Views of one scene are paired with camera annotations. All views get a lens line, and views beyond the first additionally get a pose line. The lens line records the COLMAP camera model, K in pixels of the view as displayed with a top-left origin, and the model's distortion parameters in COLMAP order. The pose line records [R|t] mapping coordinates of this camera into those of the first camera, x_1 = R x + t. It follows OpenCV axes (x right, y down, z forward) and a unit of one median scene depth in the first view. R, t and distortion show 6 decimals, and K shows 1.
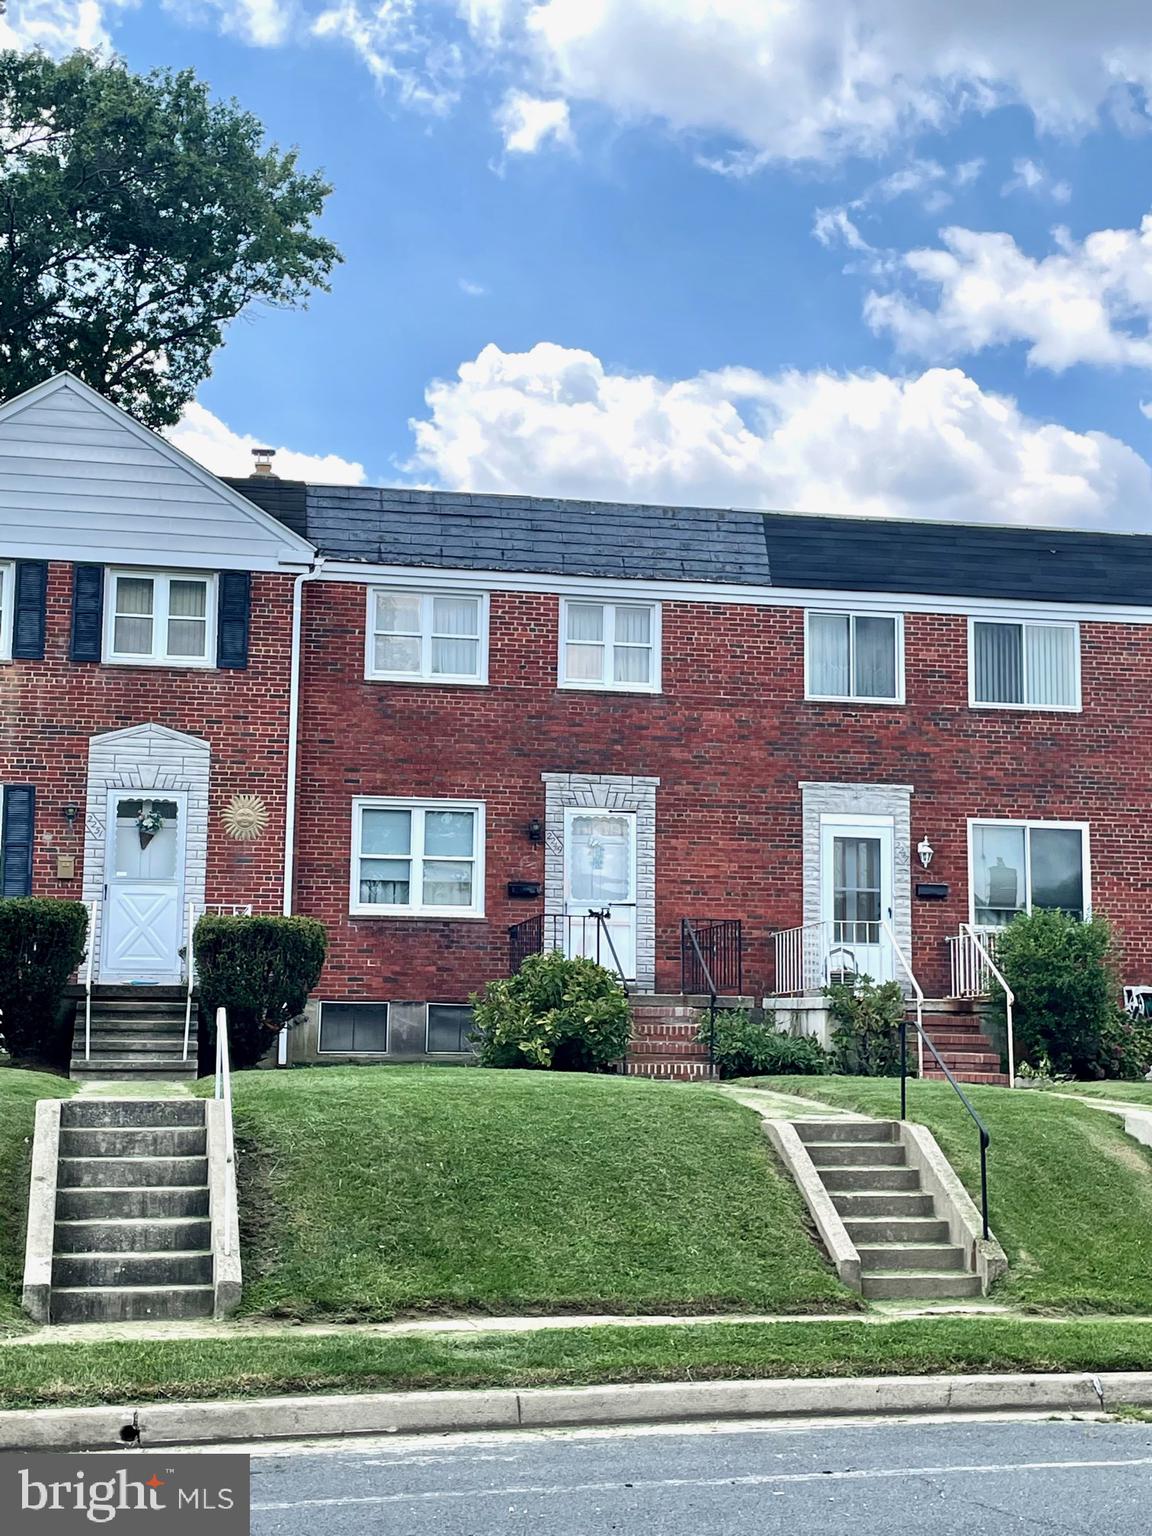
lens RADIAL K [[2137.8, 0, 575.1], [0, 2137.8, 764.7], [0, 0, 1]] dist [0.117113, 0.000000]
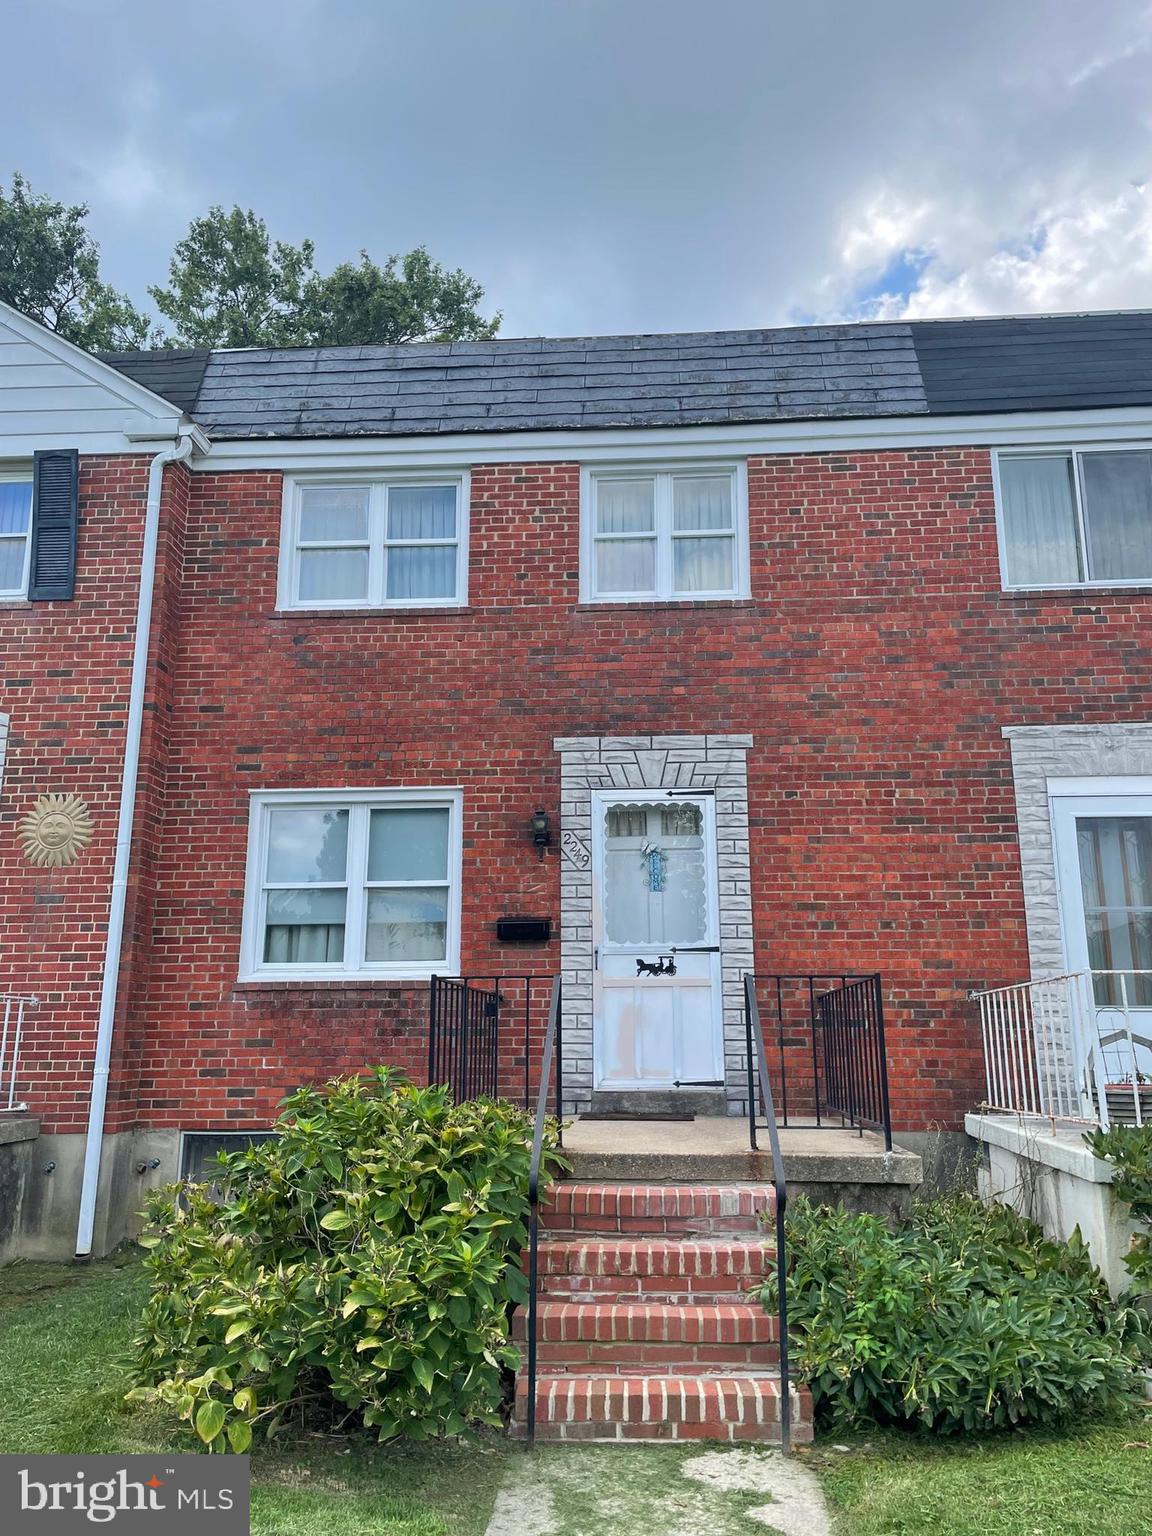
lens RADIAL K [[1166.2, 0, 582.7], [0, 1166.2, 782.8], [0, 0, 1]] dist [0.091148, -0.120467]
pose [[0.966776, -0.070108, -0.245824, 0.073523], [0.049373, 0.994760, -0.089526, 0.046949], [0.250812, 0.074414, 0.965171, 0.677806]]
